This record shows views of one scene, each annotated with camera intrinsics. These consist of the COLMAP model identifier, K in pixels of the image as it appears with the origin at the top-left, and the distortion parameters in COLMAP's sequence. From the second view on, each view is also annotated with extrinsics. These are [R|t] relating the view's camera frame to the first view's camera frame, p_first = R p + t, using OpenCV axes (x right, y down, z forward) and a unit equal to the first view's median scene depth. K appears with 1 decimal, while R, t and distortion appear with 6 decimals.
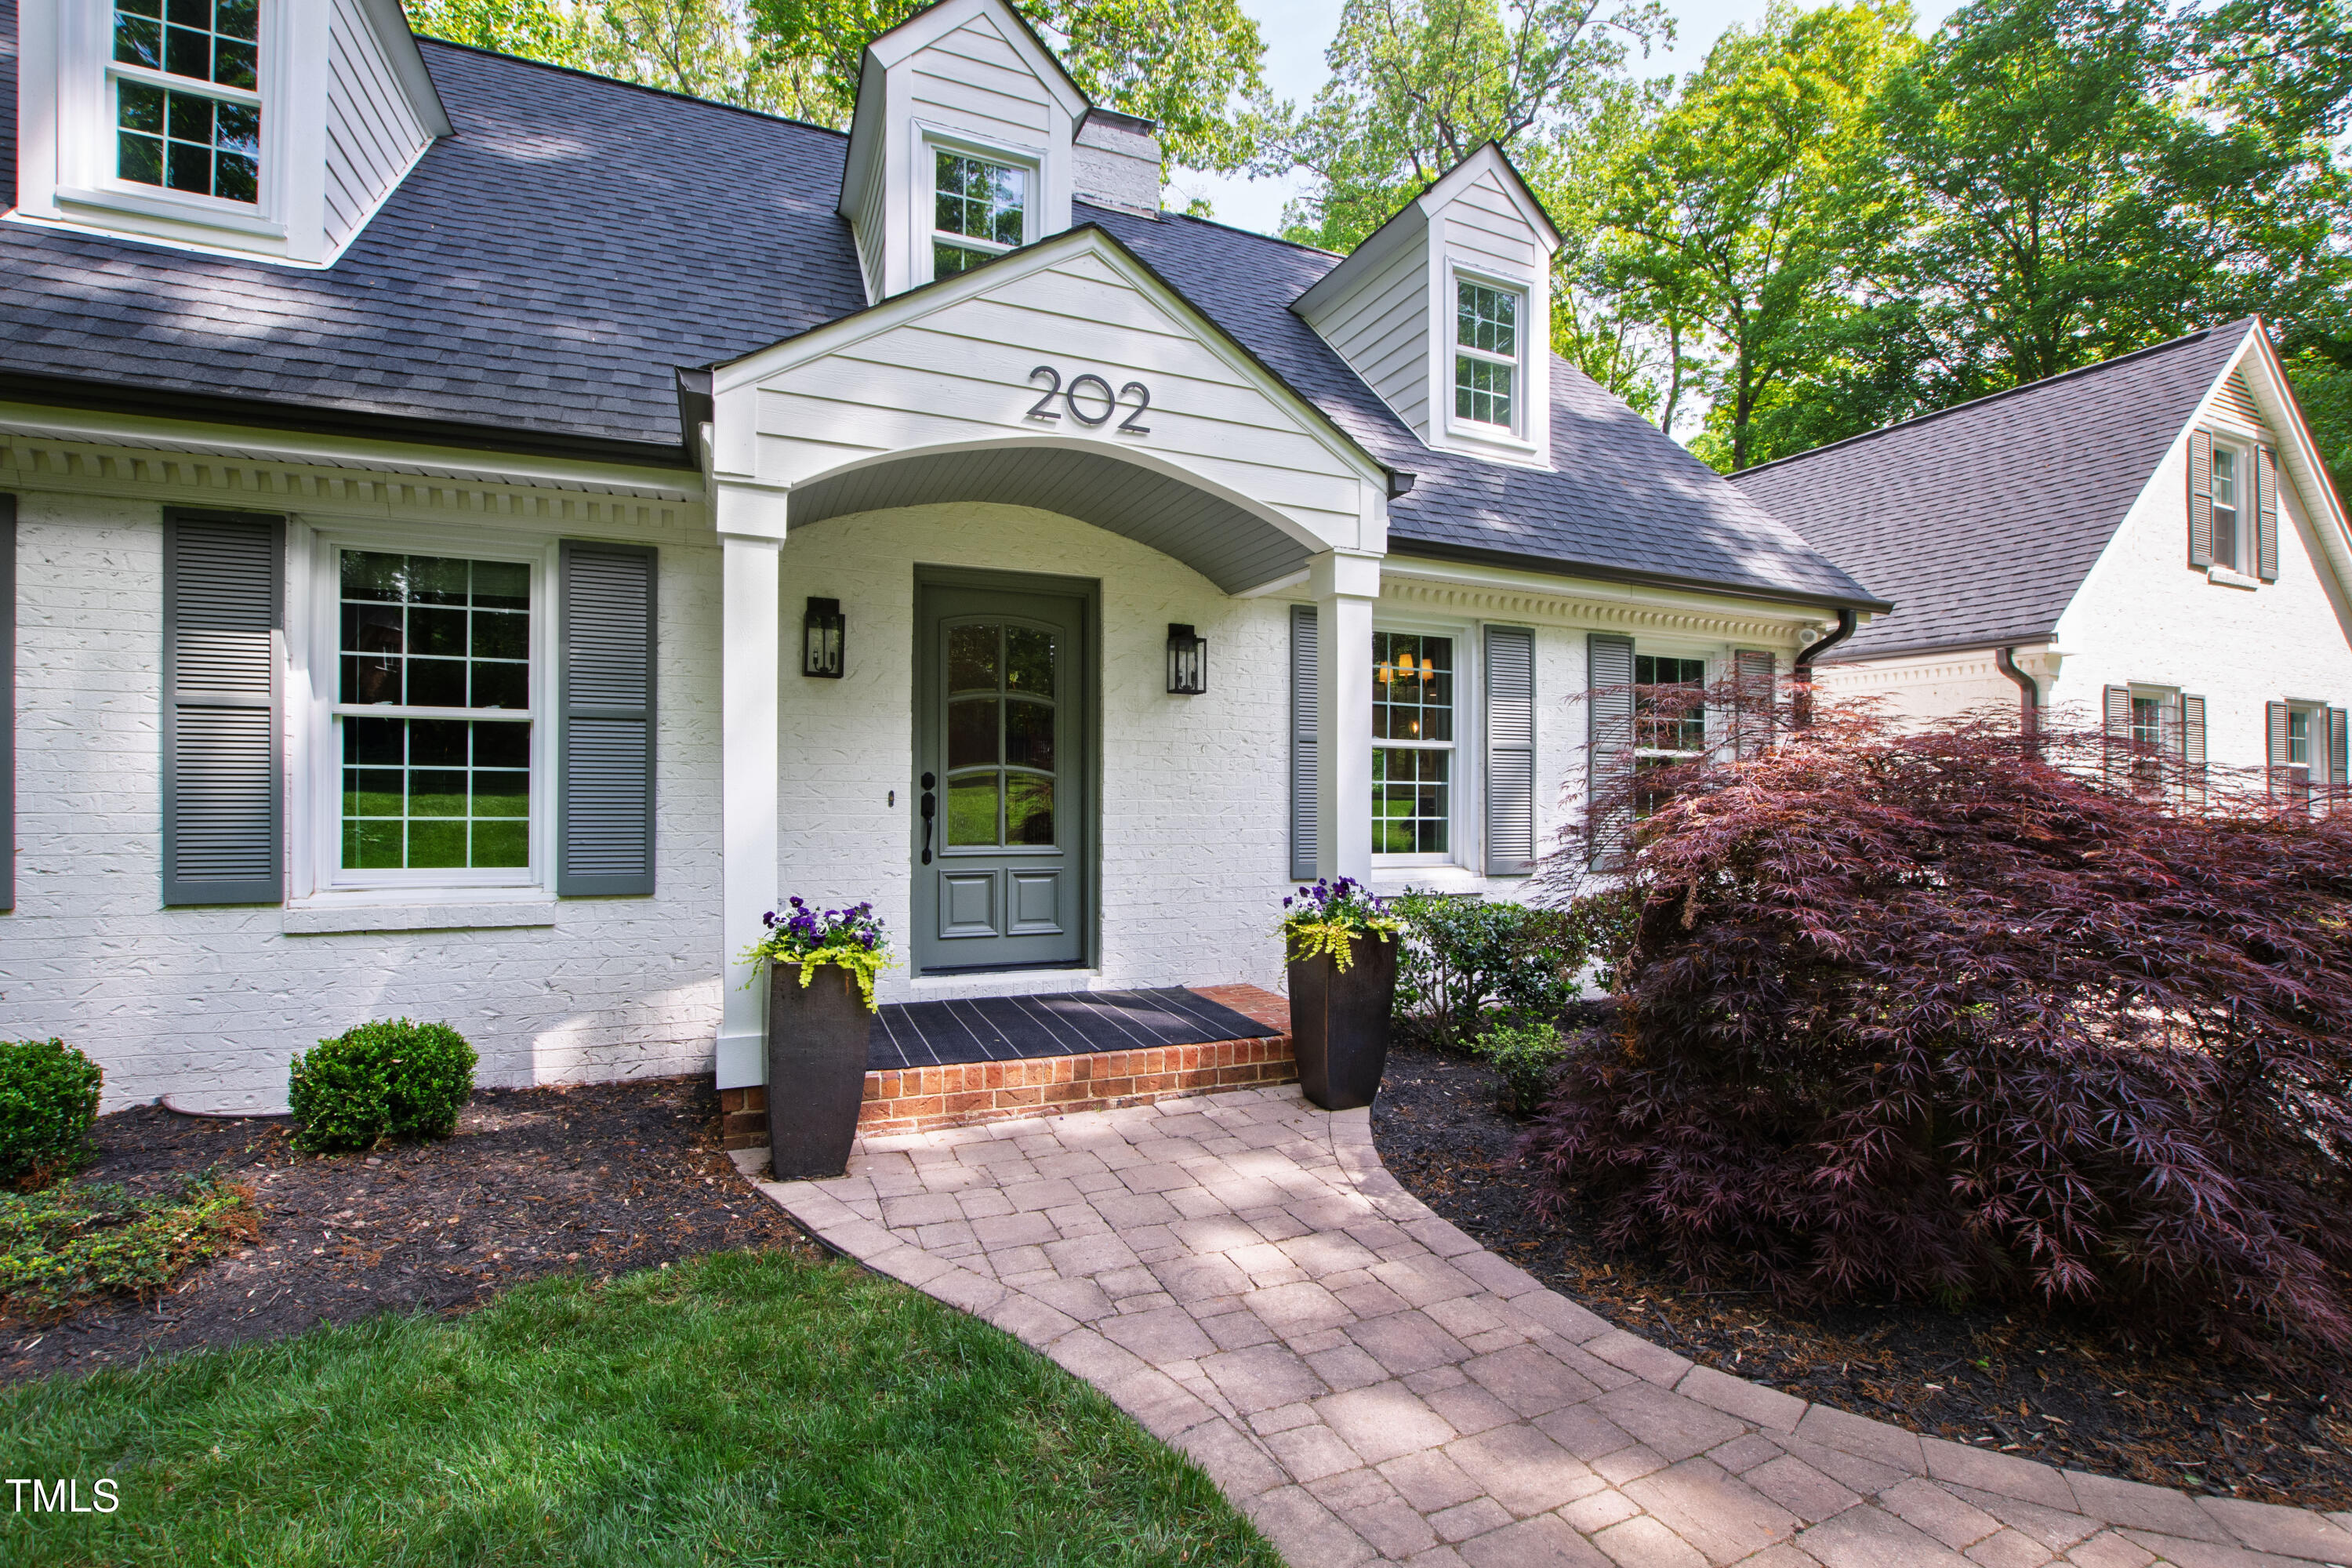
lens RADIAL K [[994.6, 0, 1146.0], [0, 994.6, 794.1], [0, 0, 1]] dist [-0.035491, 0.000091]
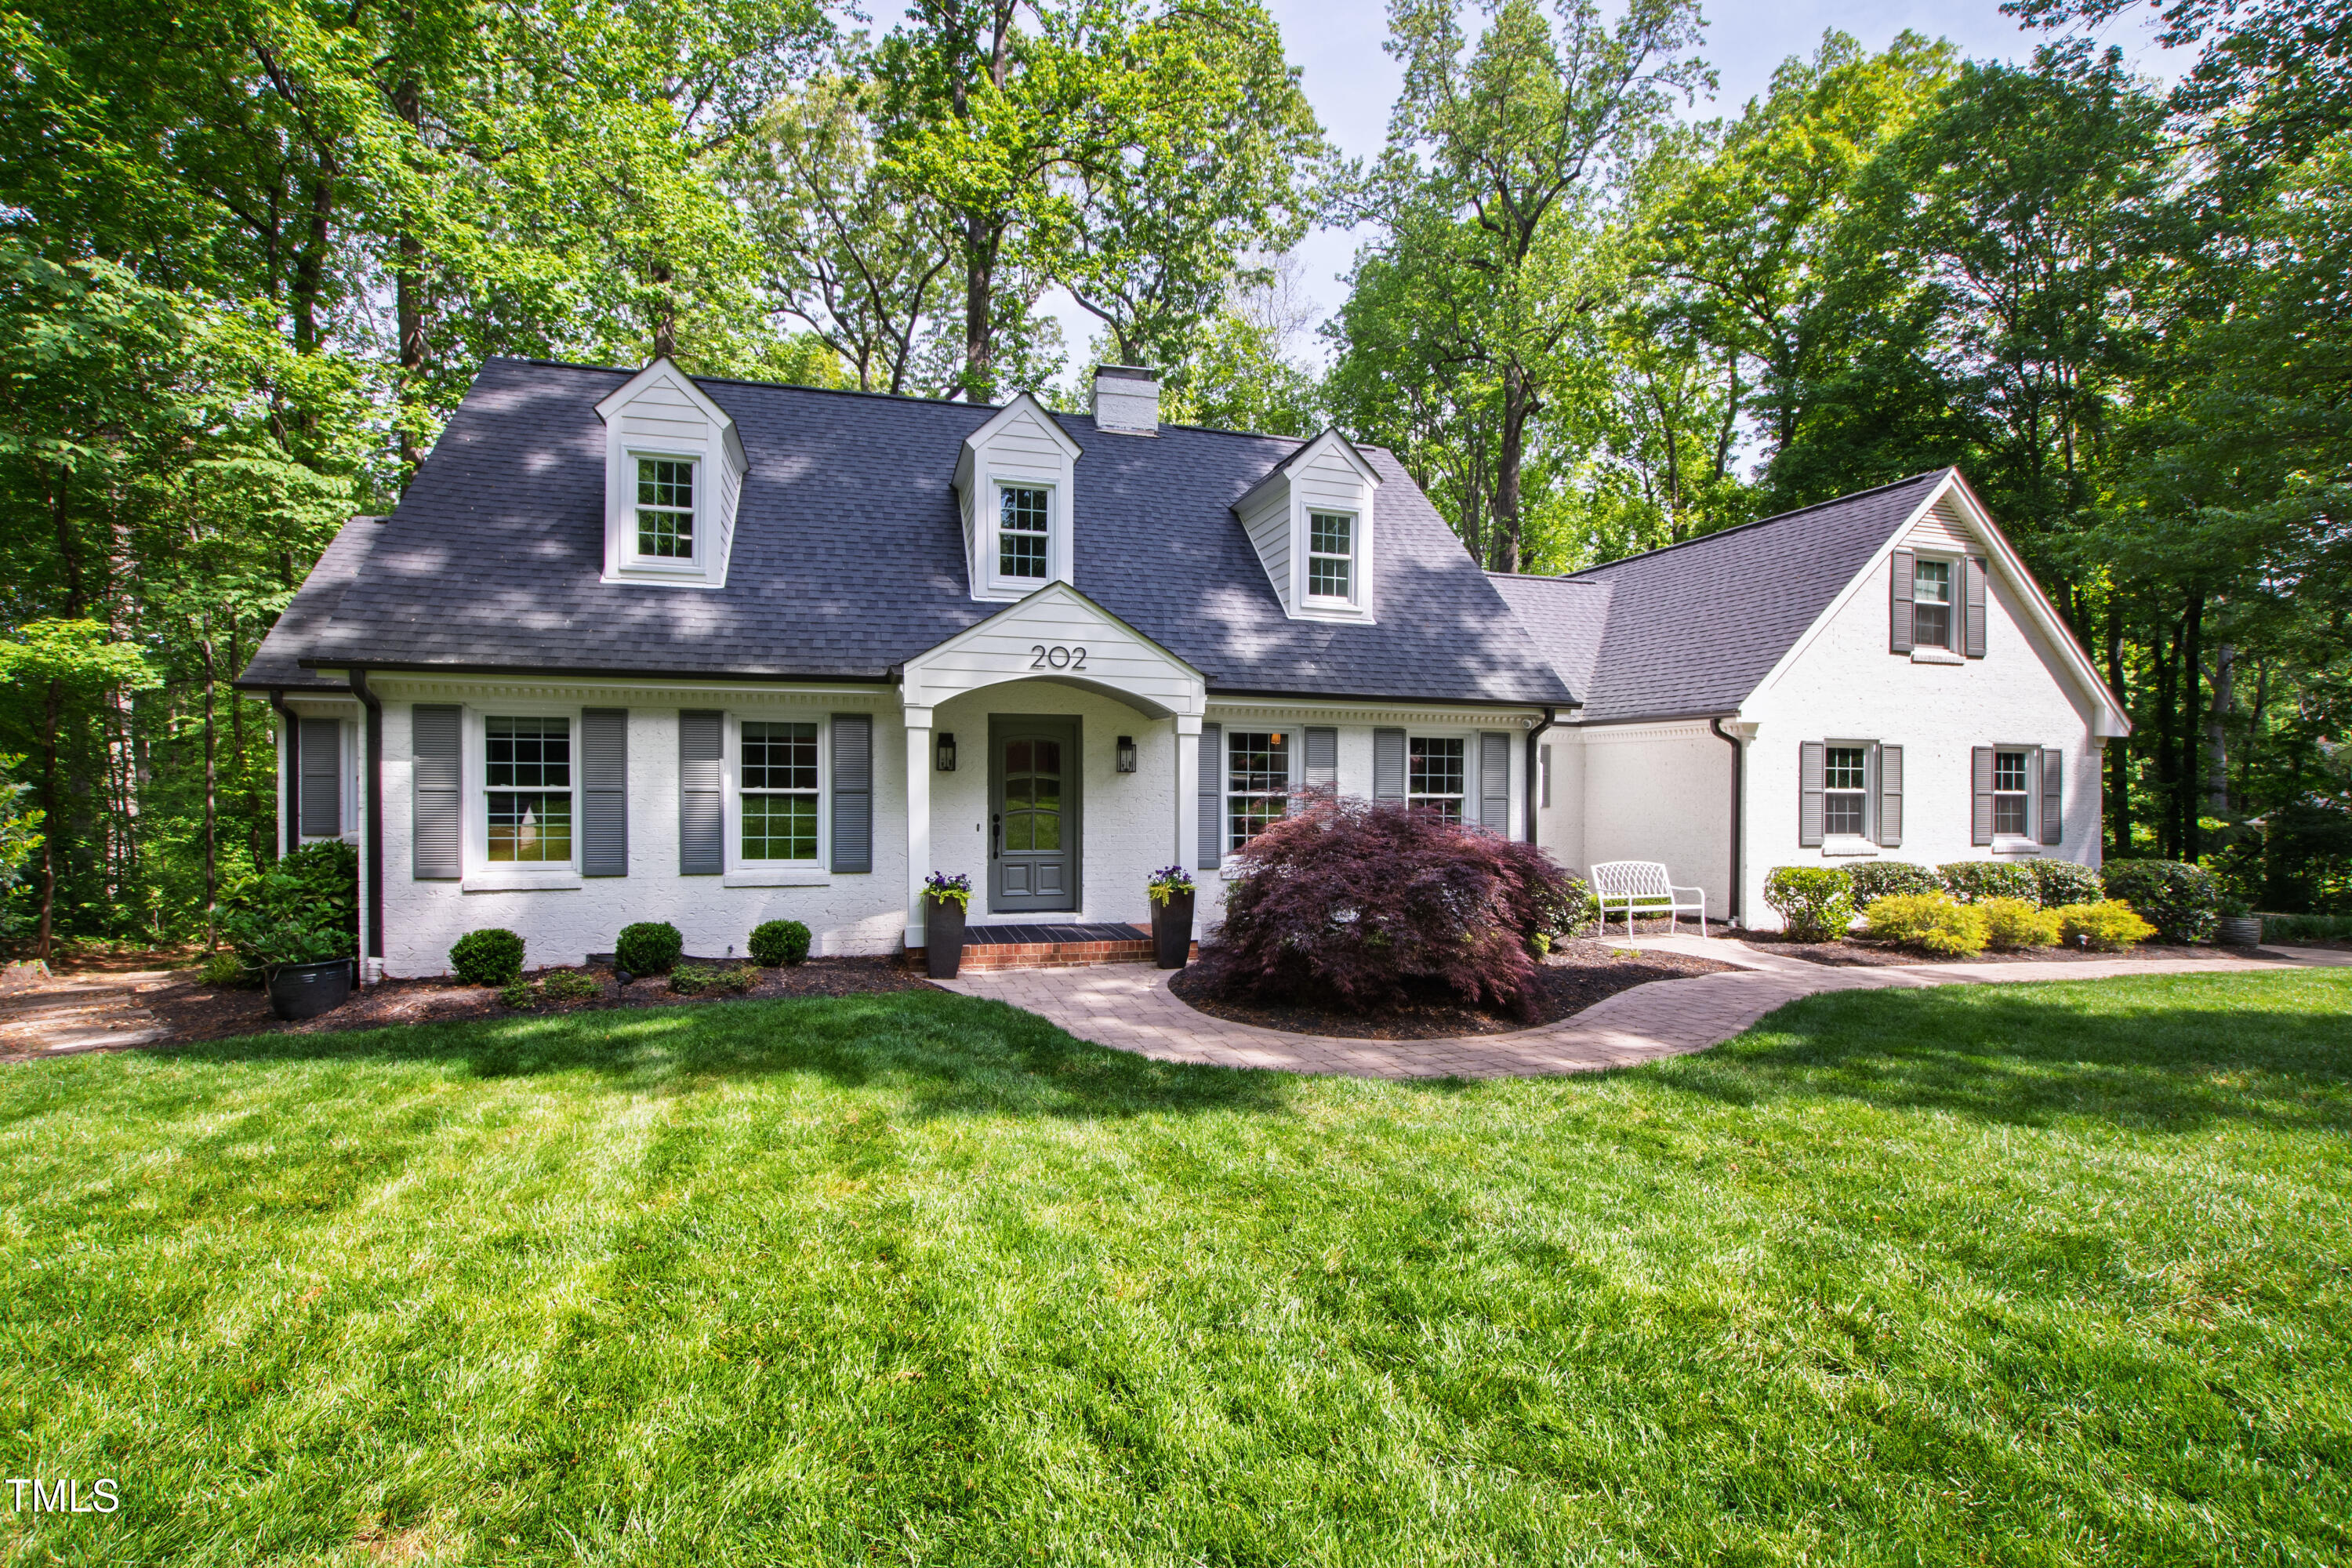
lens RADIAL K [[998.9, 0, 1142.7], [0, 998.9, 797.2], [0, 0, 1]] dist [-0.047235, 0.000057]
pose [[0.993606, -0.000807, -0.112896, 0.296897], [0.001234, 0.999992, 0.003715, -0.060484], [0.112893, -0.003831, 0.993600, -0.955801]]
